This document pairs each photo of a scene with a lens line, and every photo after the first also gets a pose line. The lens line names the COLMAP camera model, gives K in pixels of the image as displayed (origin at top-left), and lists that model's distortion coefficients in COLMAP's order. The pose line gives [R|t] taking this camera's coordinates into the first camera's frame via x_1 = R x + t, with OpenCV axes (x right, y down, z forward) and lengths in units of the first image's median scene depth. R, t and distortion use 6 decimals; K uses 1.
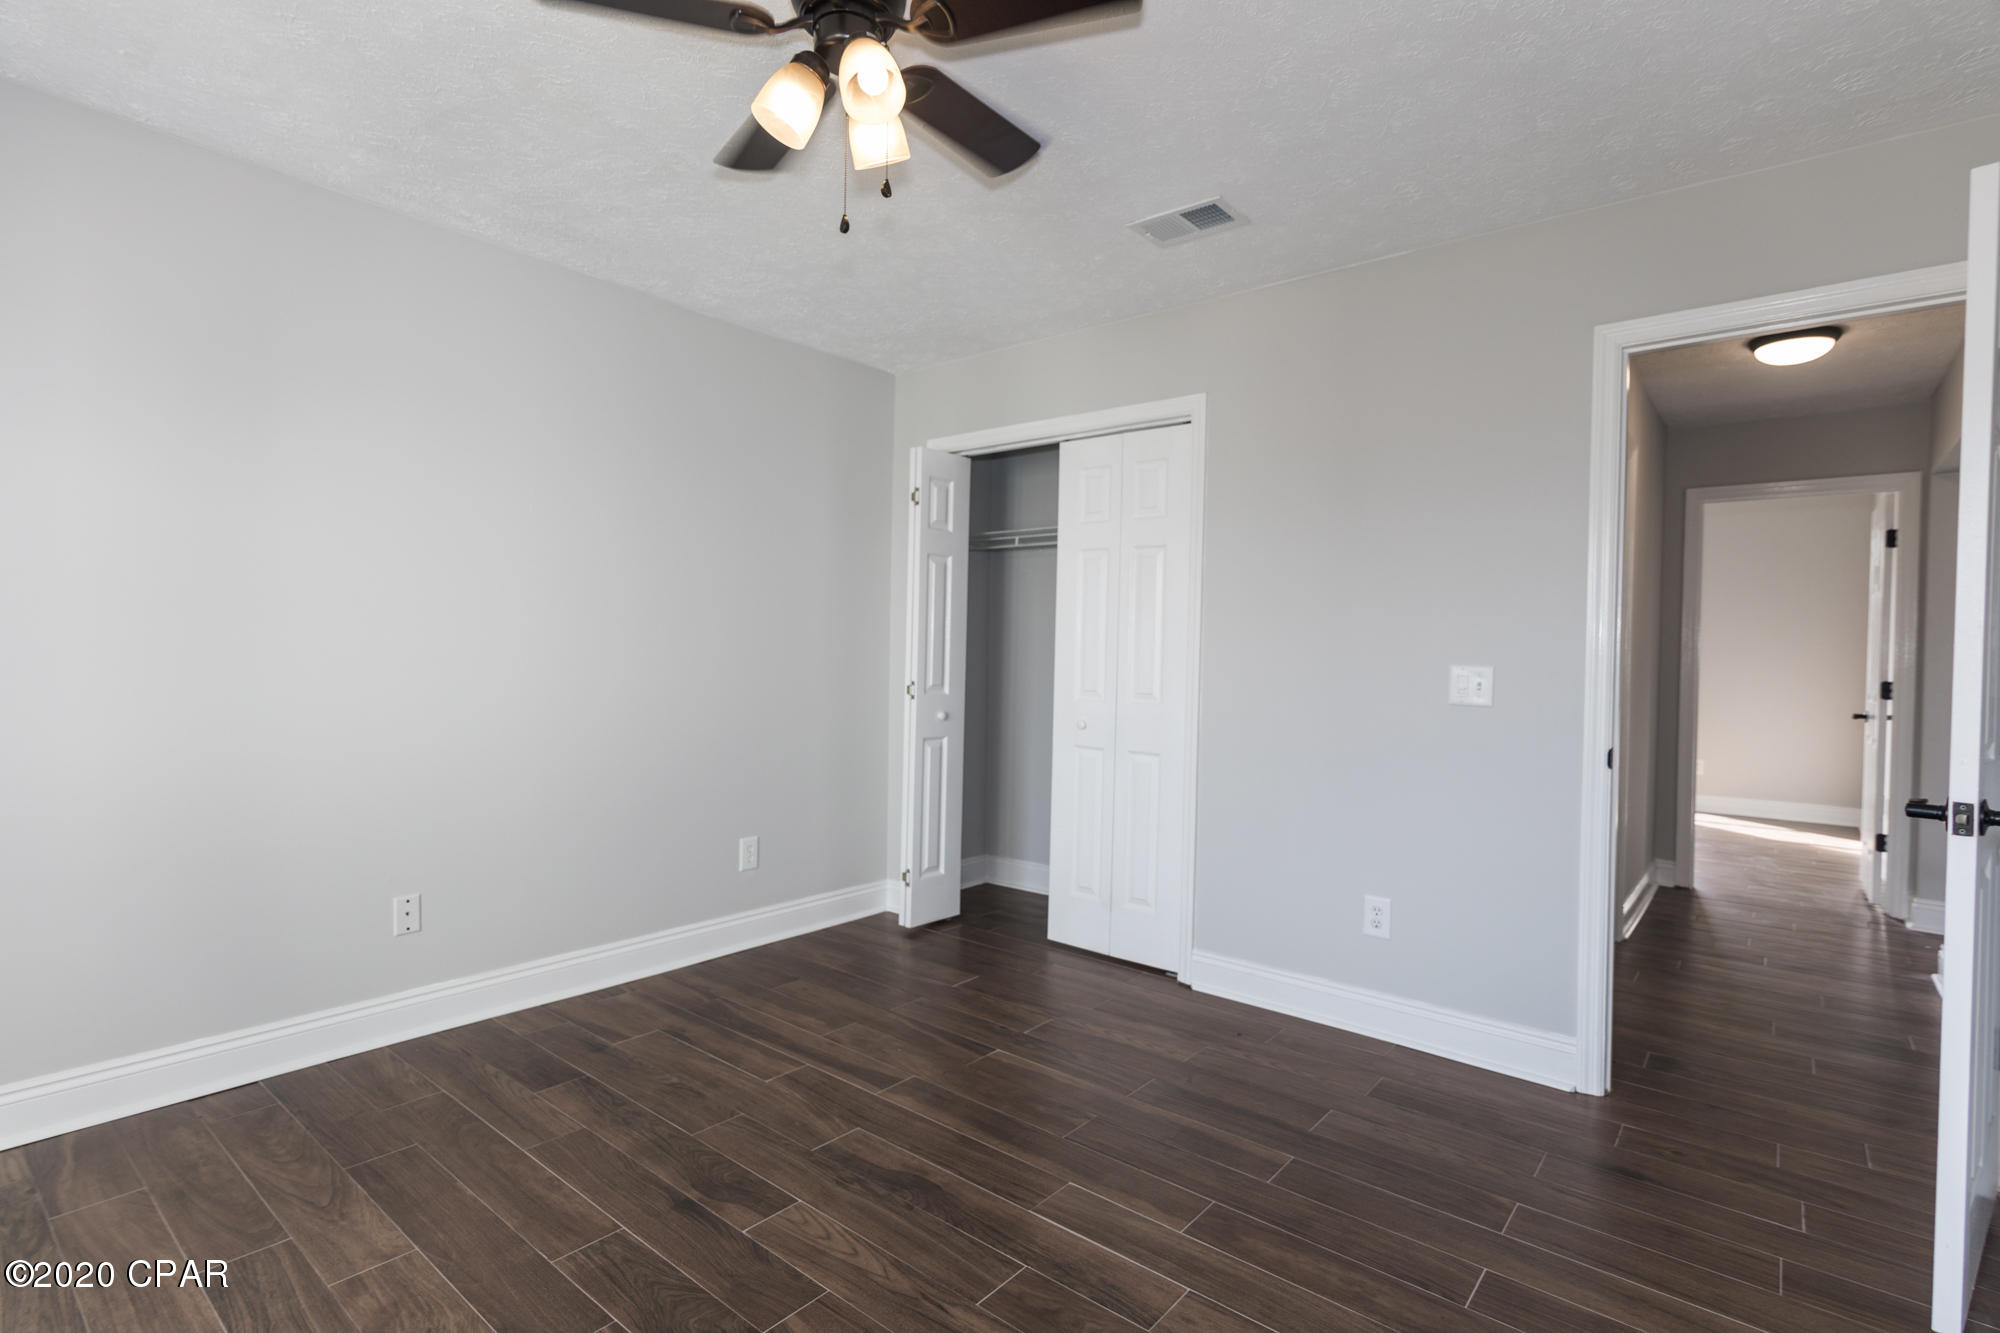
lens RADIAL K [[959.4, 0, 993.3], [0, 959.4, 660.2], [0, 0, 1]] dist [0.004820, -0.000320]
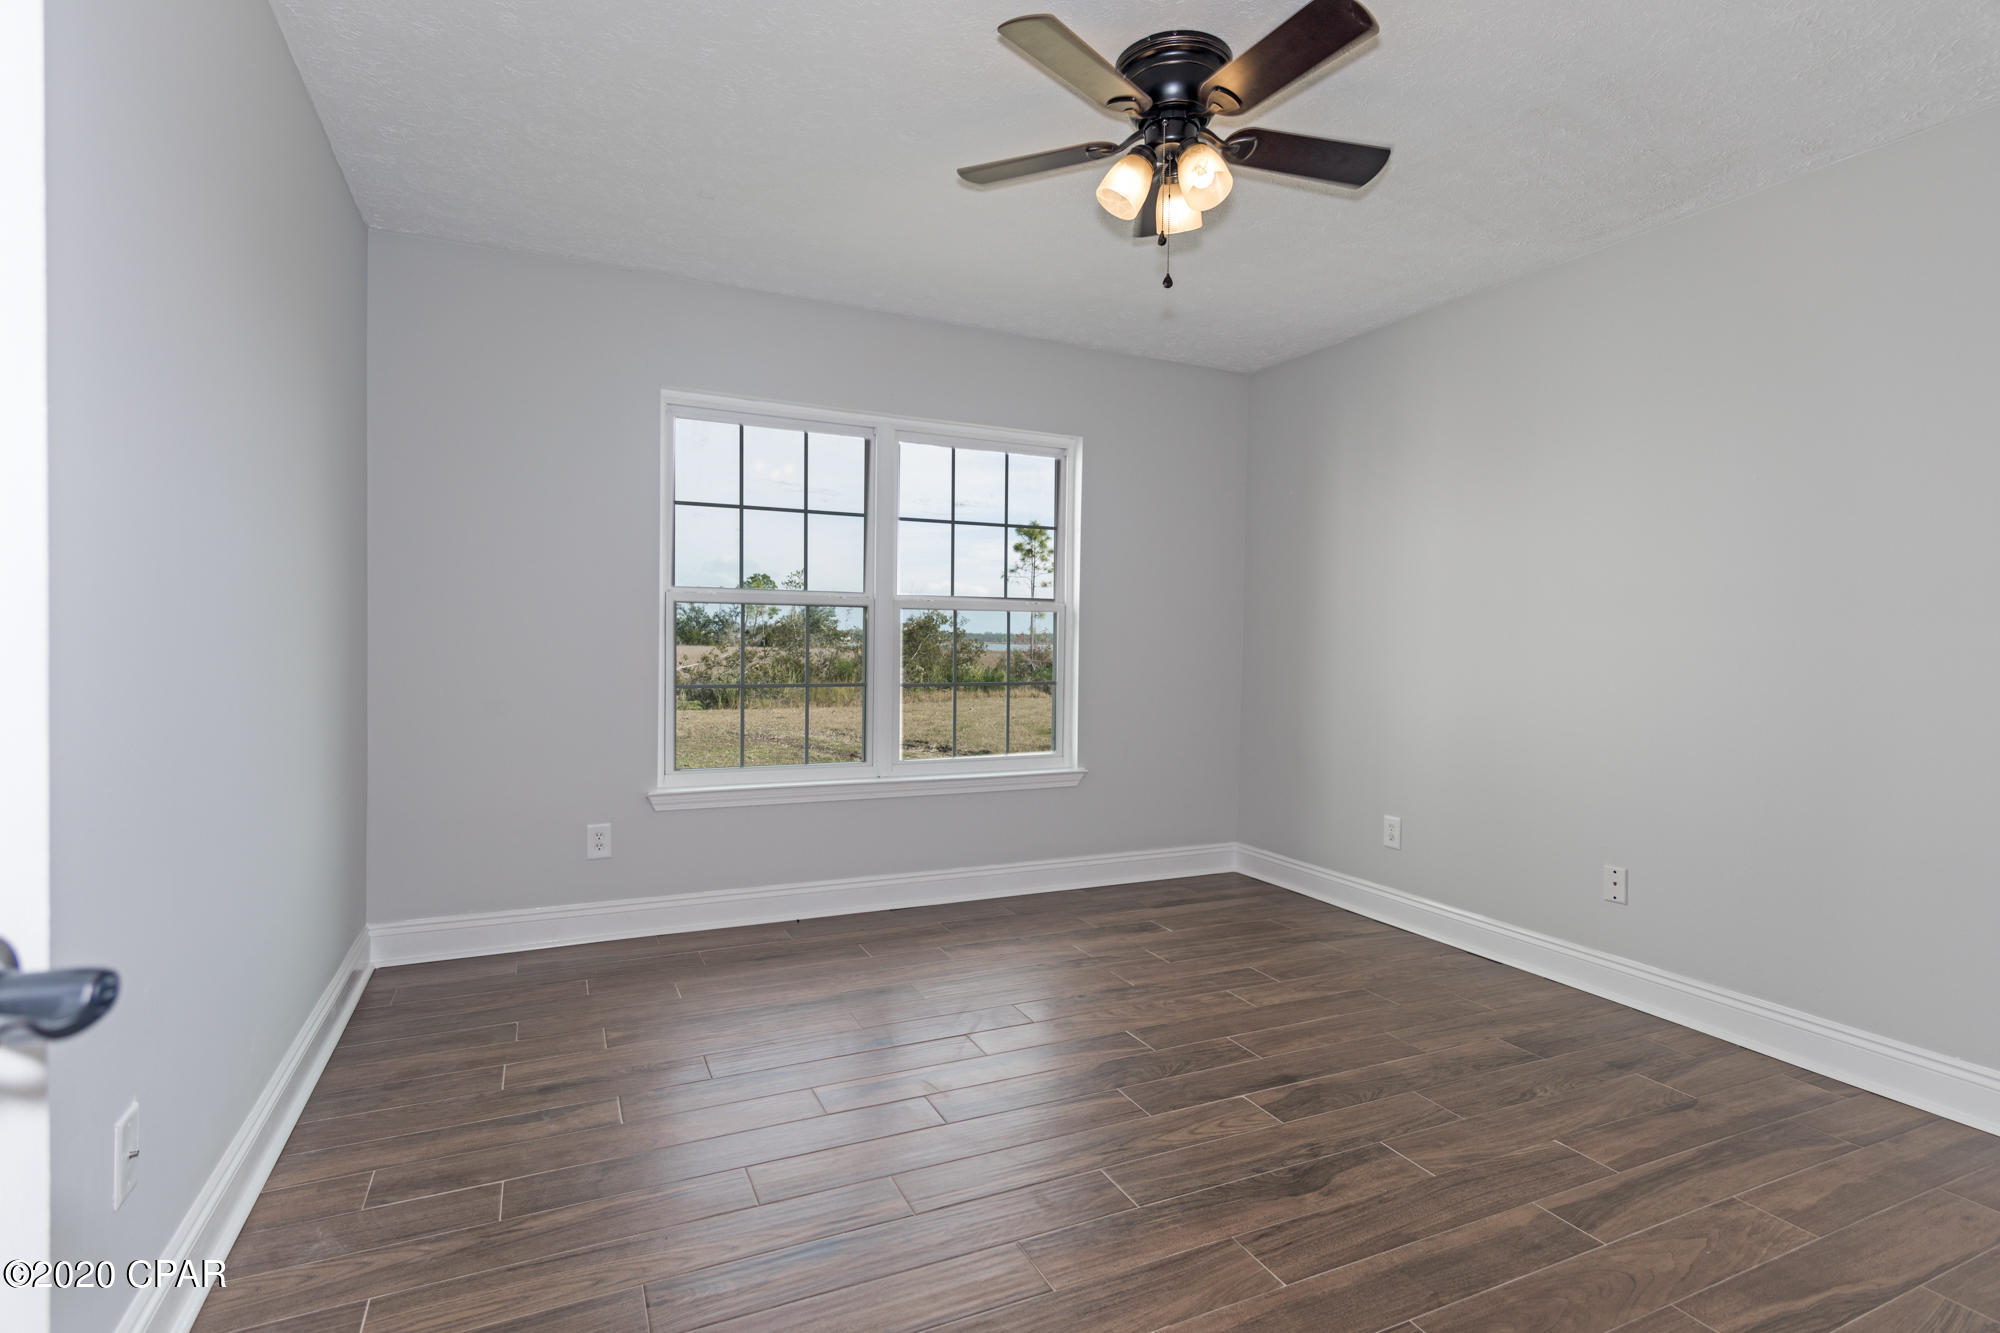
lens RADIAL K [[959.4, 0, 994.7], [0, 959.4, 659.0], [0, 0, 1]] dist [0.004820, -0.000320]
pose [[-0.421594, -0.004639, -0.906773, 0.761996], [-0.028742, 0.999553, 0.008249, 0.025788], [0.906329, 0.029540, -0.421539, 0.932753]]
